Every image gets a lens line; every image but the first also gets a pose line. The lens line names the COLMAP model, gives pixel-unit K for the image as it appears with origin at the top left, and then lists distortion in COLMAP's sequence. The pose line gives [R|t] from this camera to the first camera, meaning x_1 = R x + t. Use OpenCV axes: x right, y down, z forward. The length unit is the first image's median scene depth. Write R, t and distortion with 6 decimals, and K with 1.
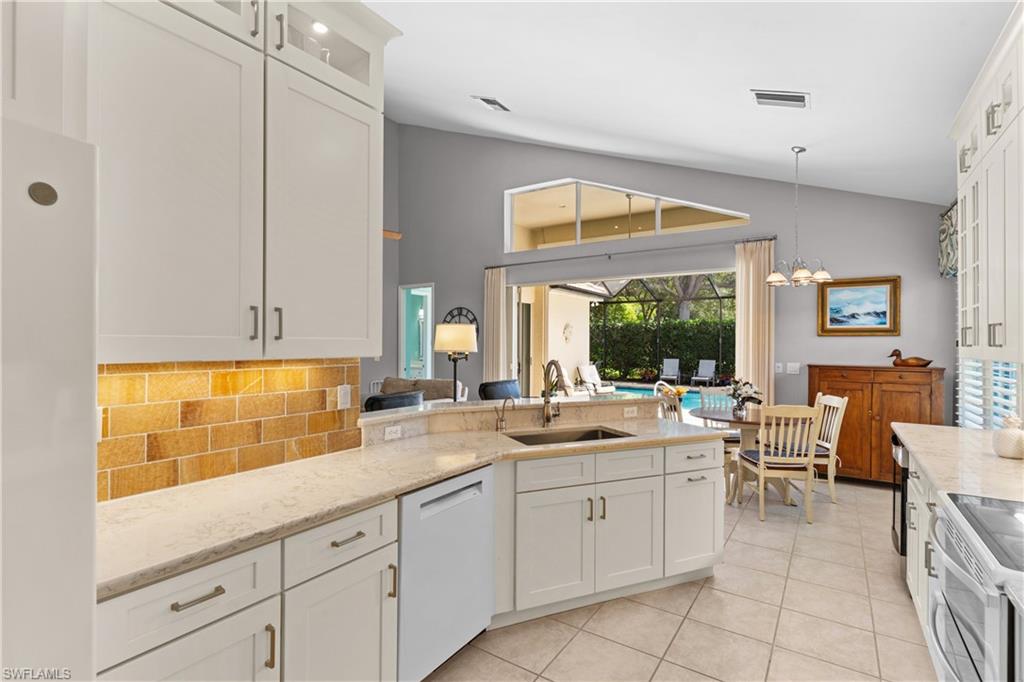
lens RADIAL K [[485.2, 0, 507.4], [0, 485.2, 342.5], [0, 0, 1]] dist [0.002186, -0.000871]
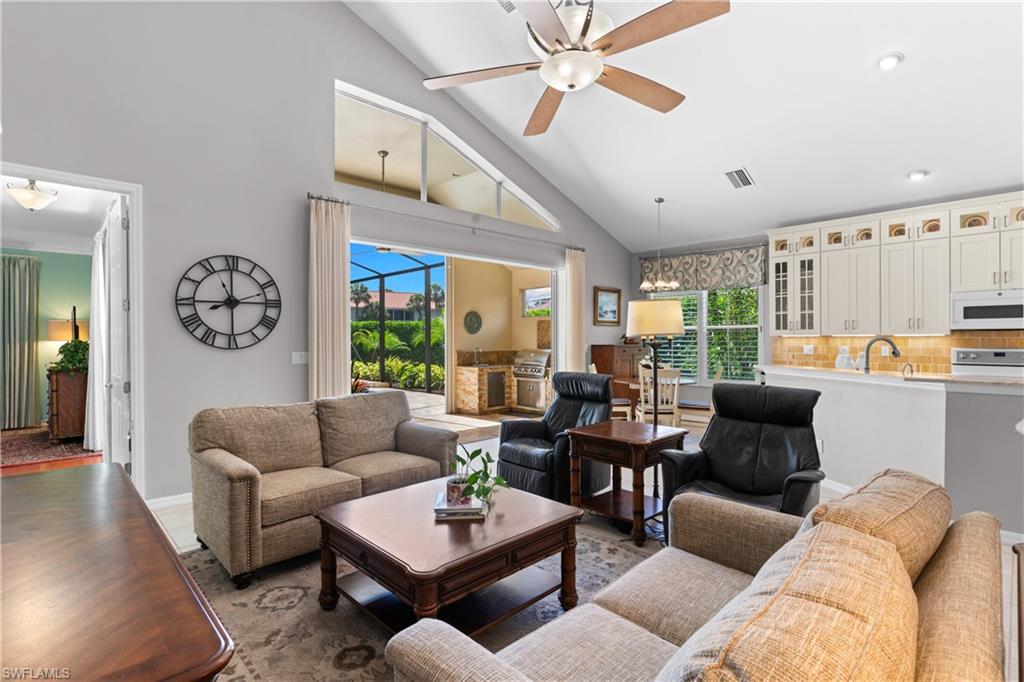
lens RADIAL K [[485.2, 0, 510.2], [0, 485.2, 338.1], [0, 0, 1]] dist [0.002186, -0.000871]
pose [[0.214005, -0.006400, 0.976812, -0.809550], [0.003030, 0.999978, 0.005888, 0.015639], [-0.976828, 0.001700, 0.214019, 0.947591]]
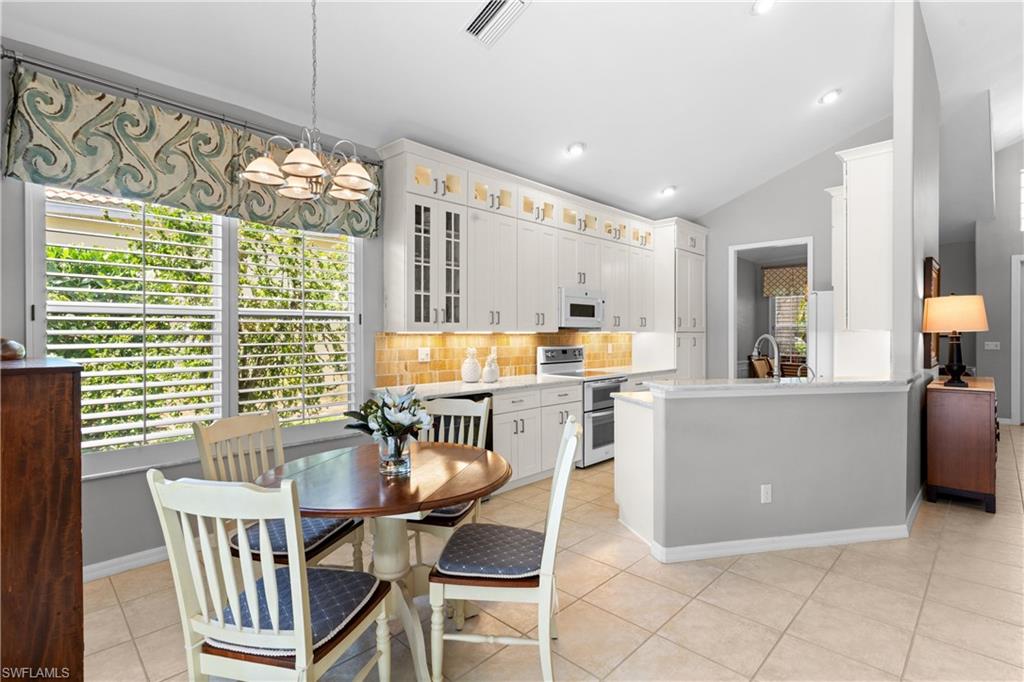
lens RADIAL K [[485.2, 0, 506.9], [0, 485.2, 335.3], [0, 0, 1]] dist [0.002186, -0.000871]
pose [[-0.981405, -0.004174, 0.191905, 0.190118], [-0.004080, 0.999991, 0.000886, 0.021824], [-0.191907, 0.000087, -0.981413, 1.194972]]
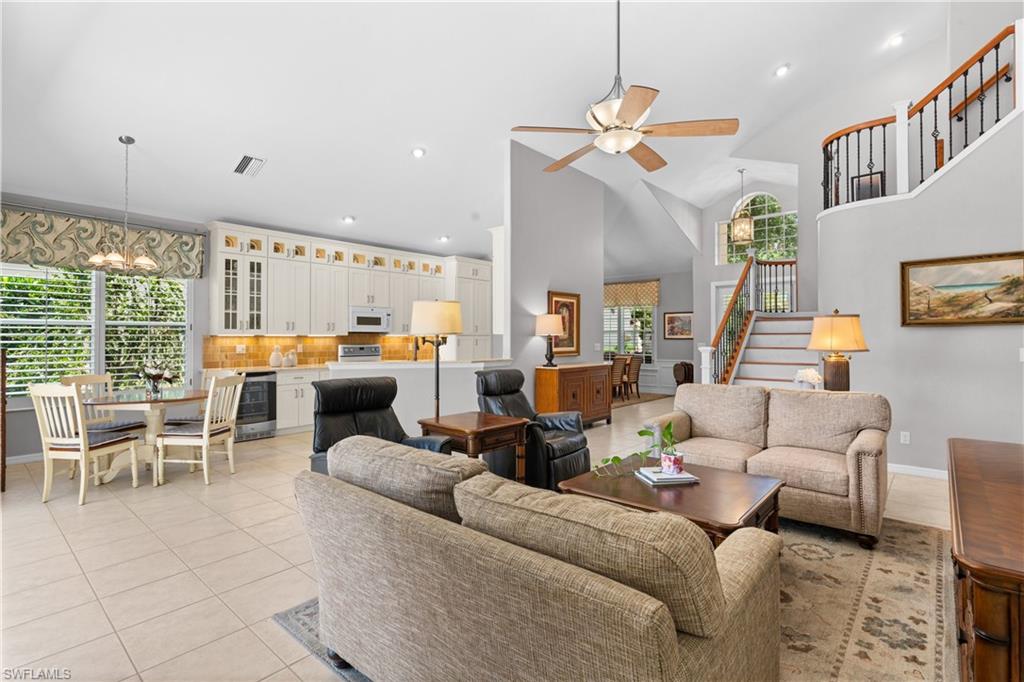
lens RADIAL K [[485.2, 0, 506.2], [0, 485.2, 333.3], [0, 0, 1]] dist [0.002186, -0.000871]
pose [[-0.990692, -0.004949, 0.136030, -0.334002], [-0.006370, 0.999930, -0.010013, 0.021770], [-0.135971, -0.010786, -0.990654, 1.570182]]
